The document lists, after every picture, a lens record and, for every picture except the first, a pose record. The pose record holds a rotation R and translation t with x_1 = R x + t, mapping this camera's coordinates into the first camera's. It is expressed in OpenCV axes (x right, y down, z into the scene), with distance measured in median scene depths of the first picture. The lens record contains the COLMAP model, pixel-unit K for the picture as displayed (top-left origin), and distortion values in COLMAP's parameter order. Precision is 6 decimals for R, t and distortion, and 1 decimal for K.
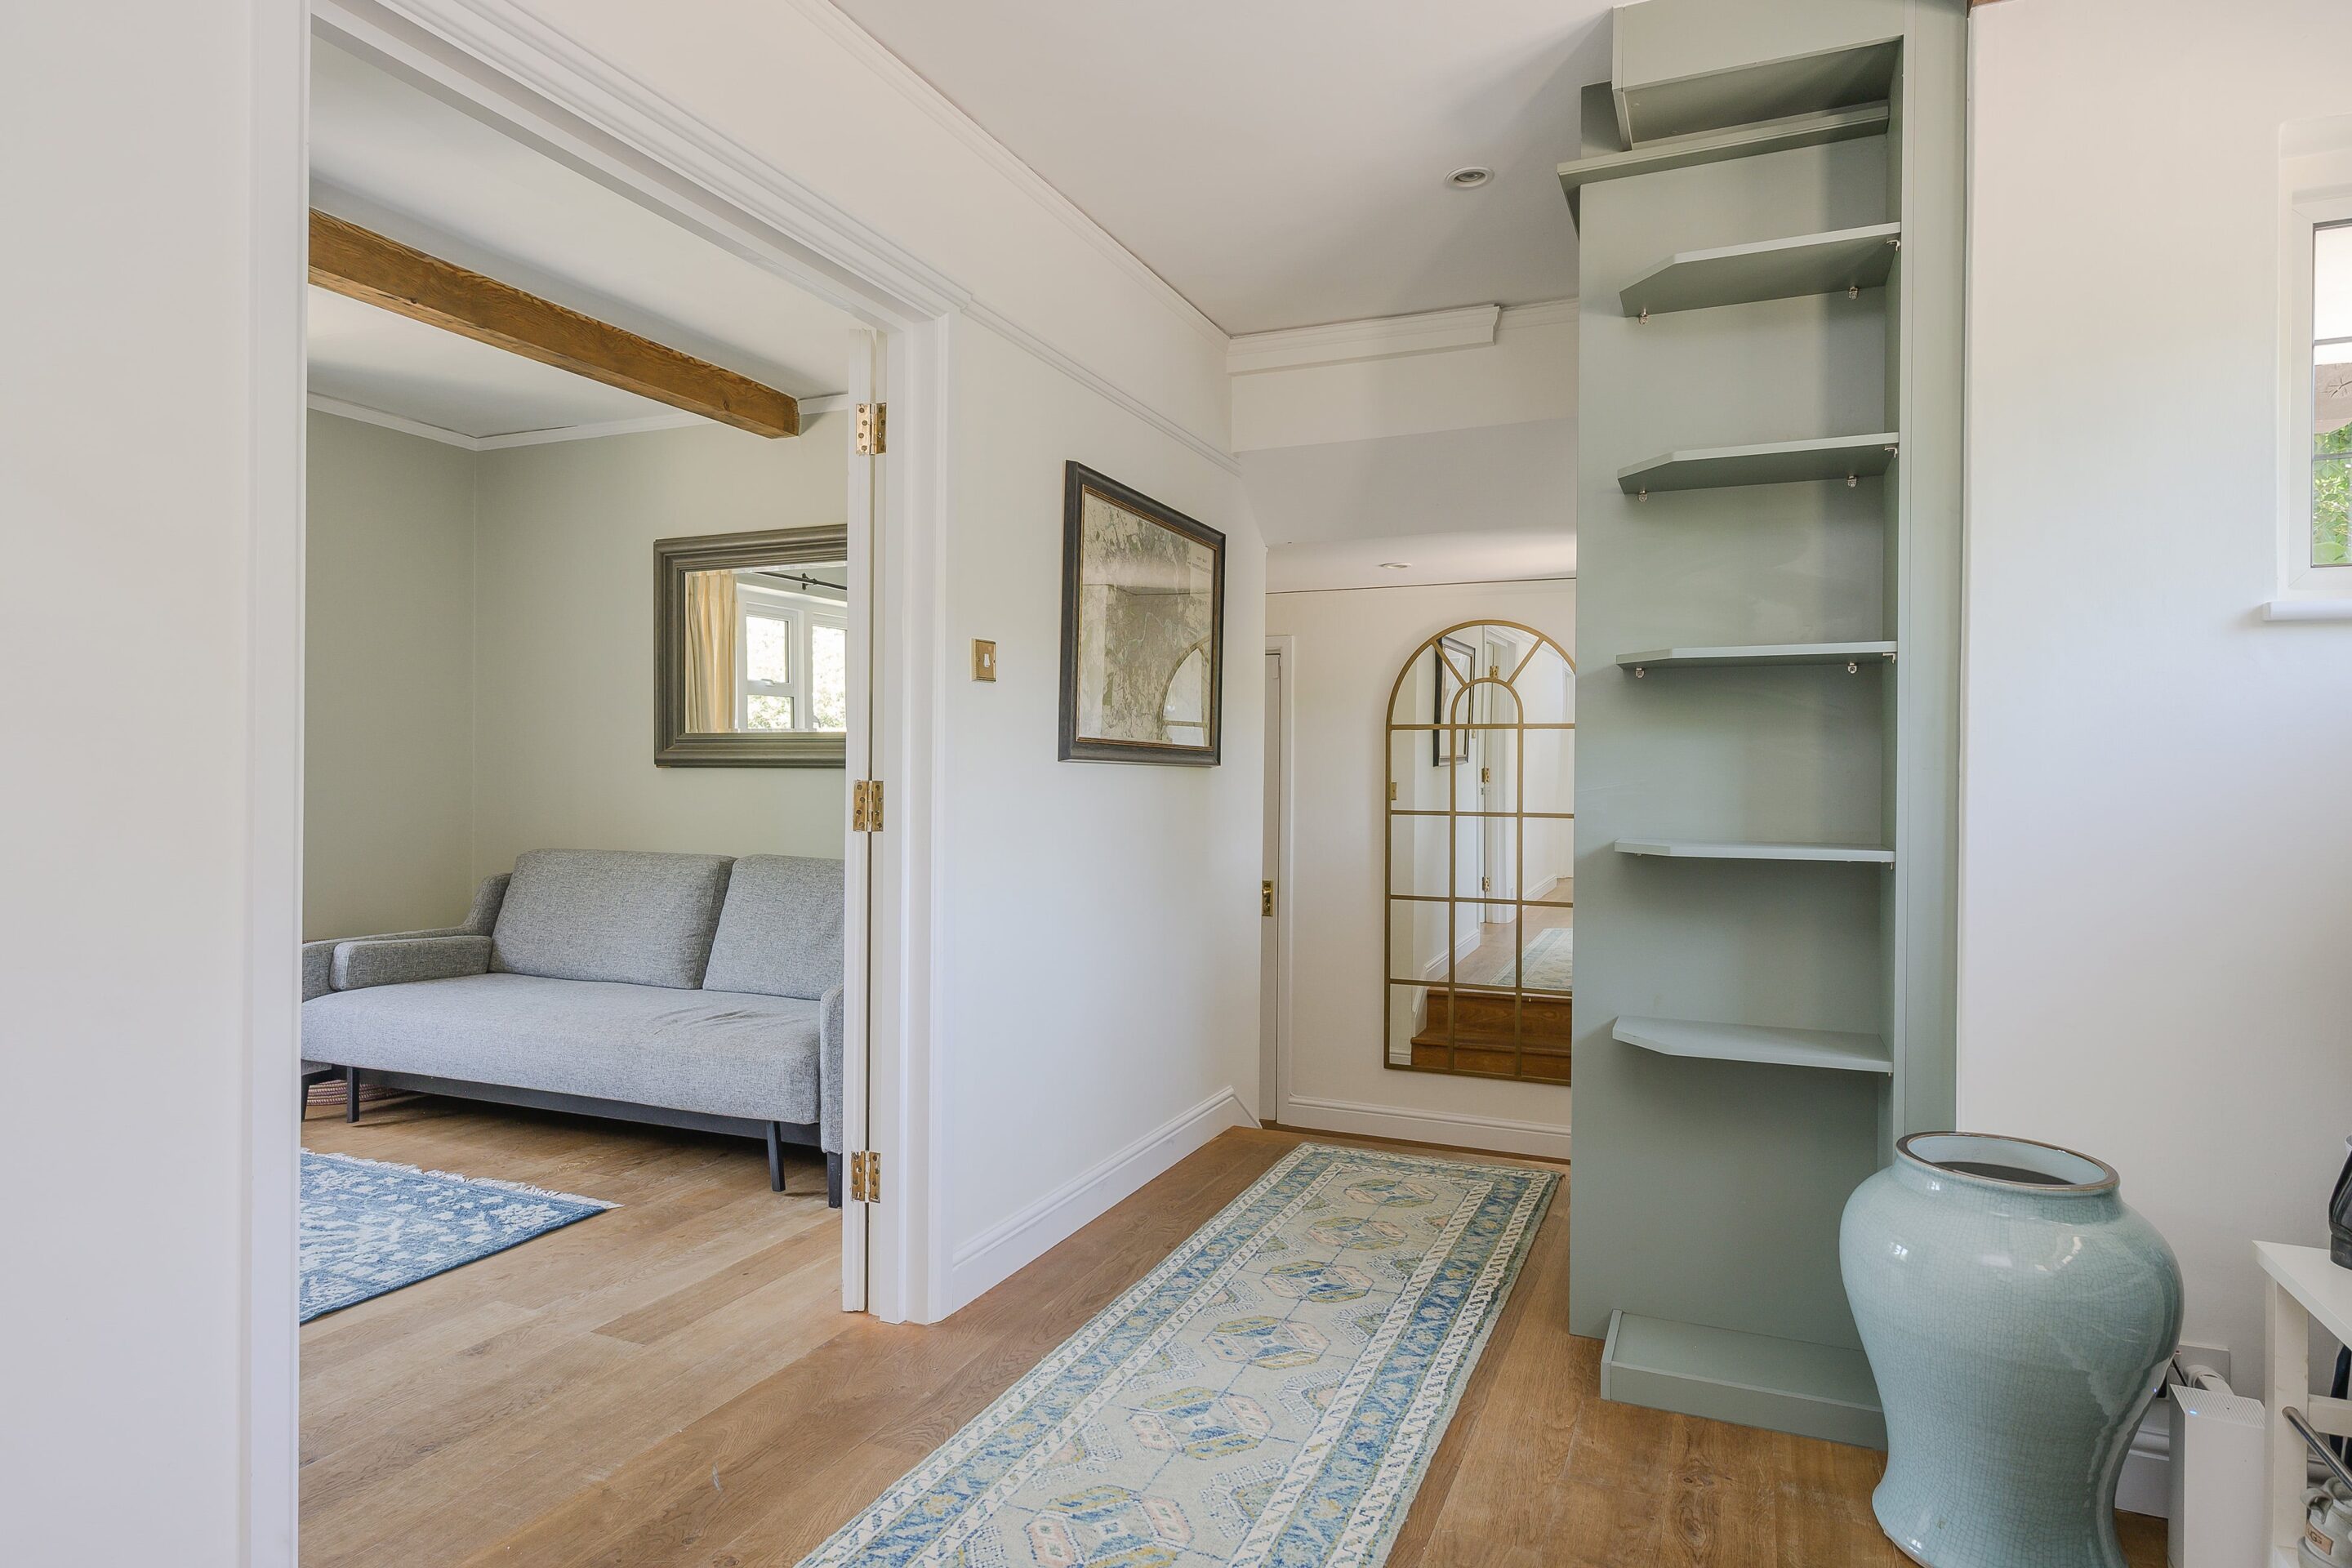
lens RADIAL K [[1331.1, 0, 1176.0], [0, 1331.1, 784.0], [0, 0, 1]] dist [0.000362, 0.000036]
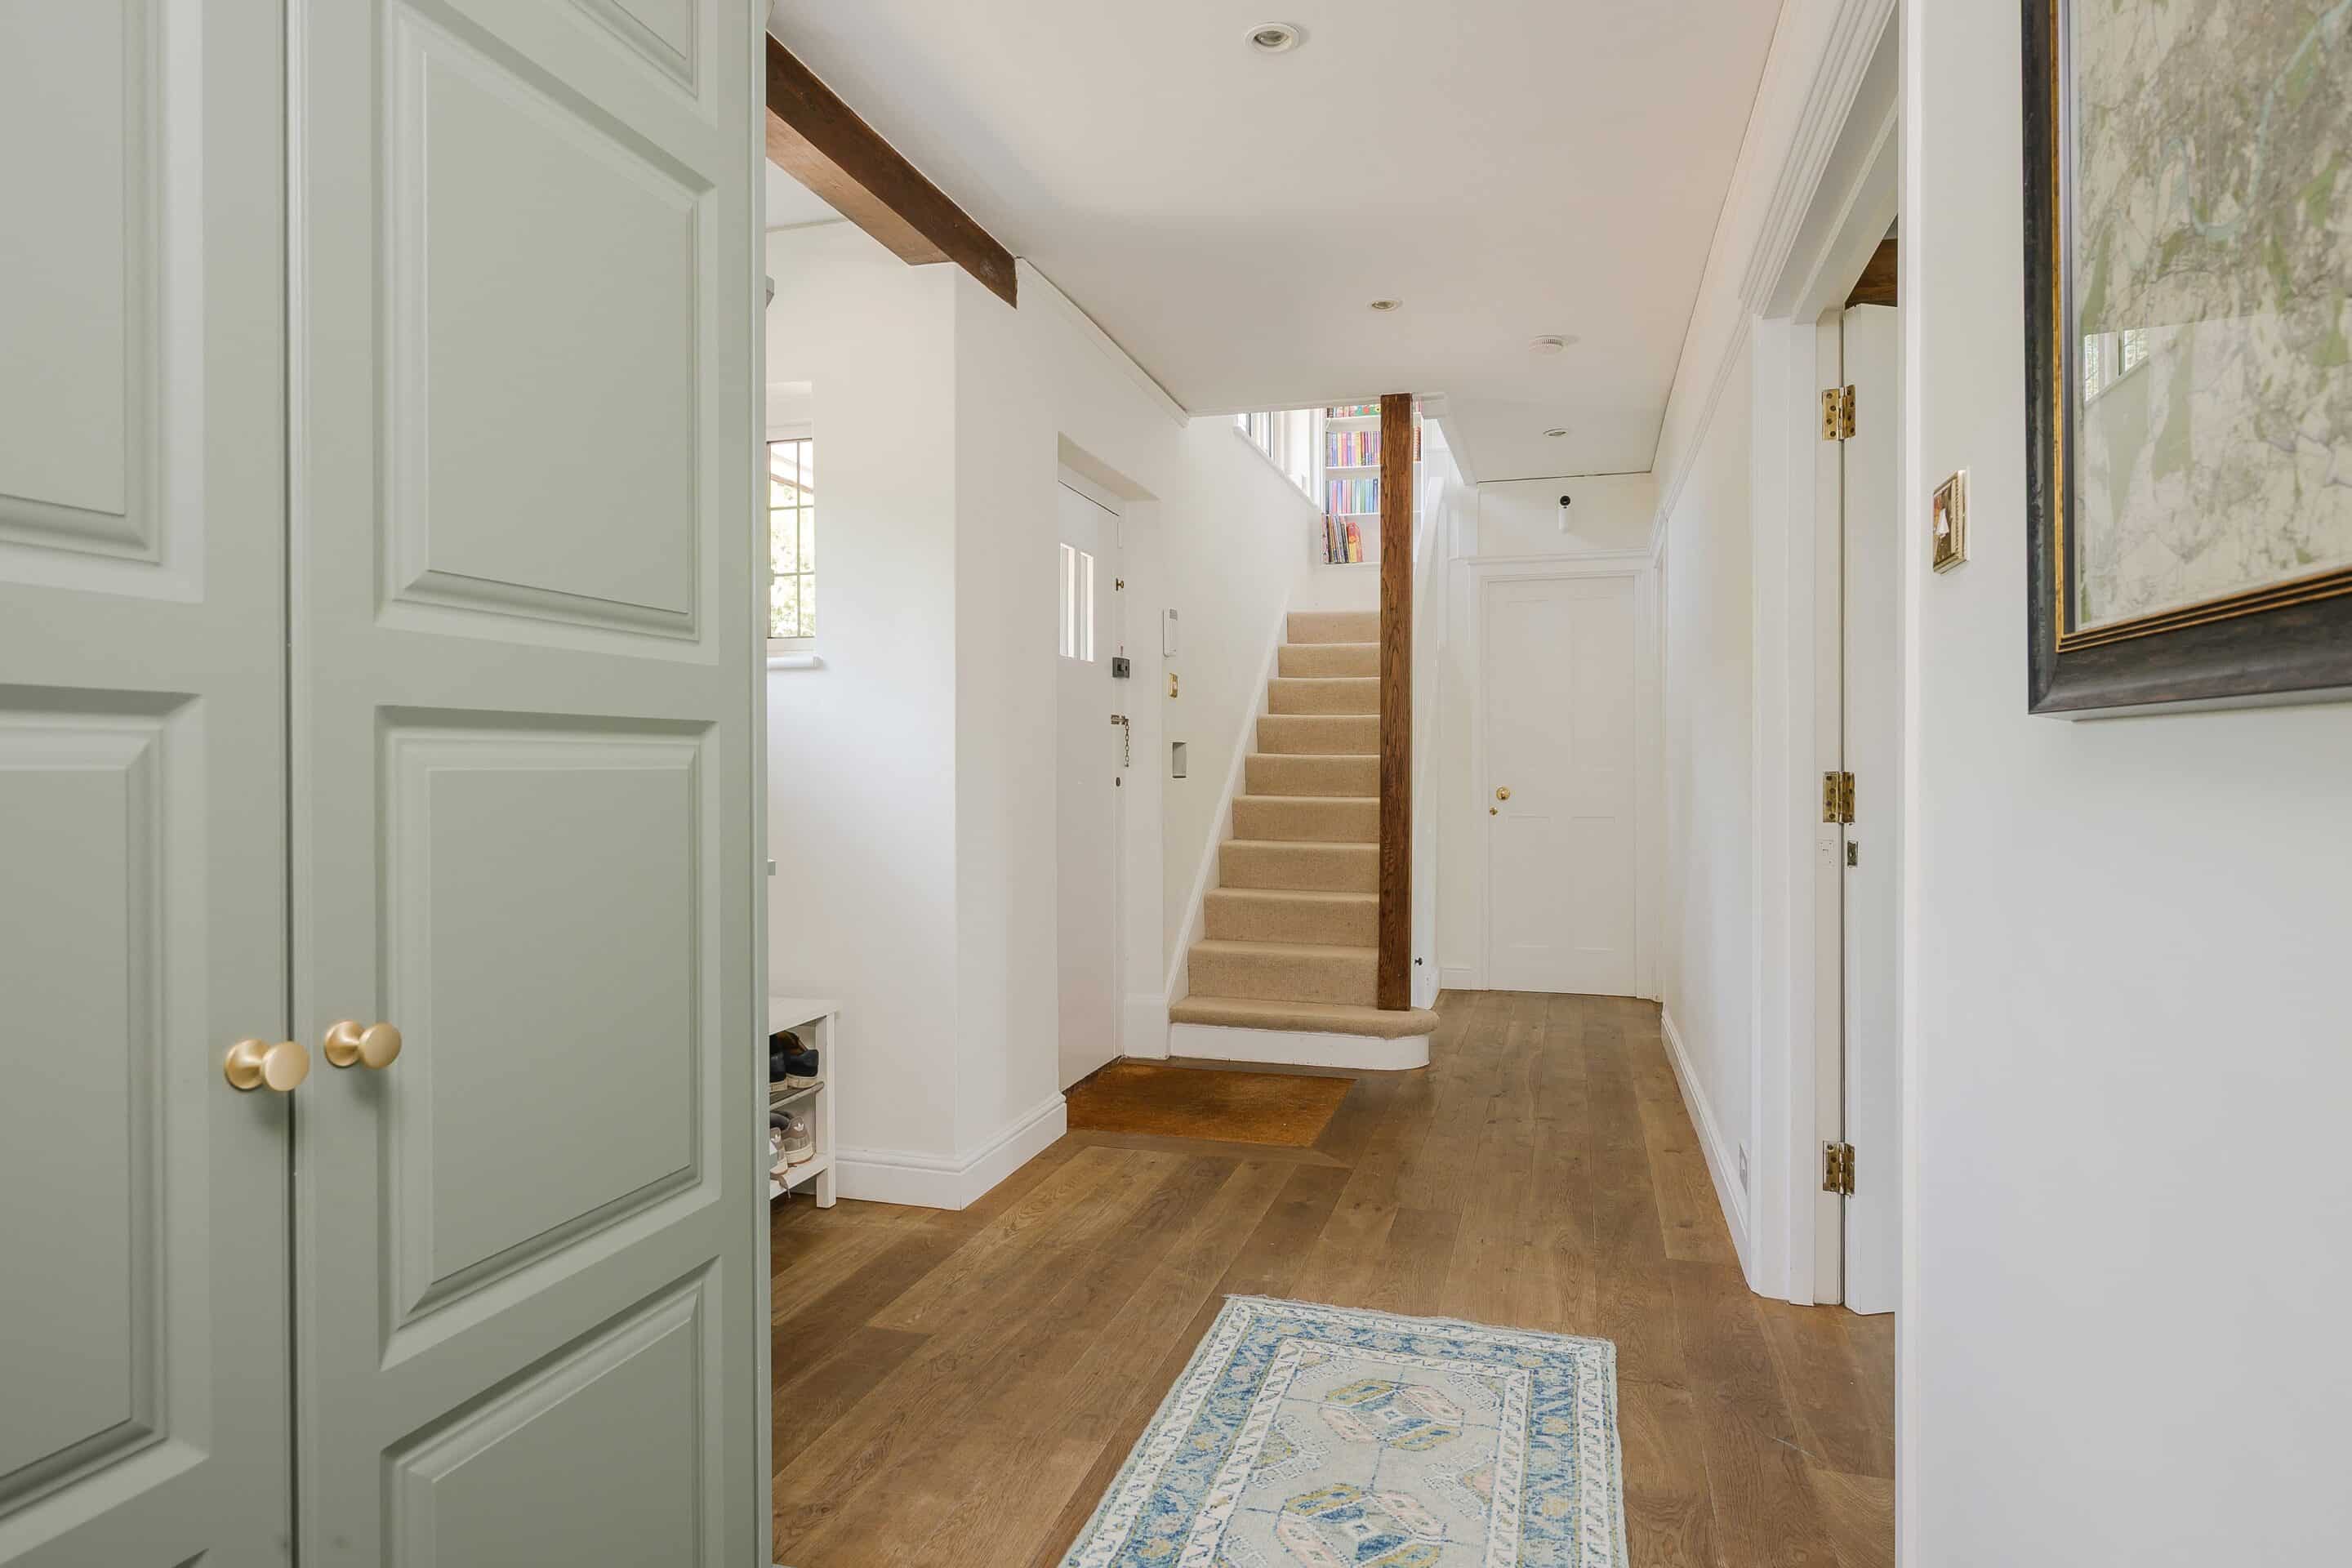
lens RADIAL K [[1331.1, 0, 1176.0], [0, 1331.1, 784.0], [0, 0, 1]] dist [0.000362, 0.000036]
pose [[-0.993254, -0.001795, -0.115949, 0.250305], [-0.004462, 0.999731, 0.022741, -0.011922], [0.115877, 0.023105, -0.992995, 1.949537]]
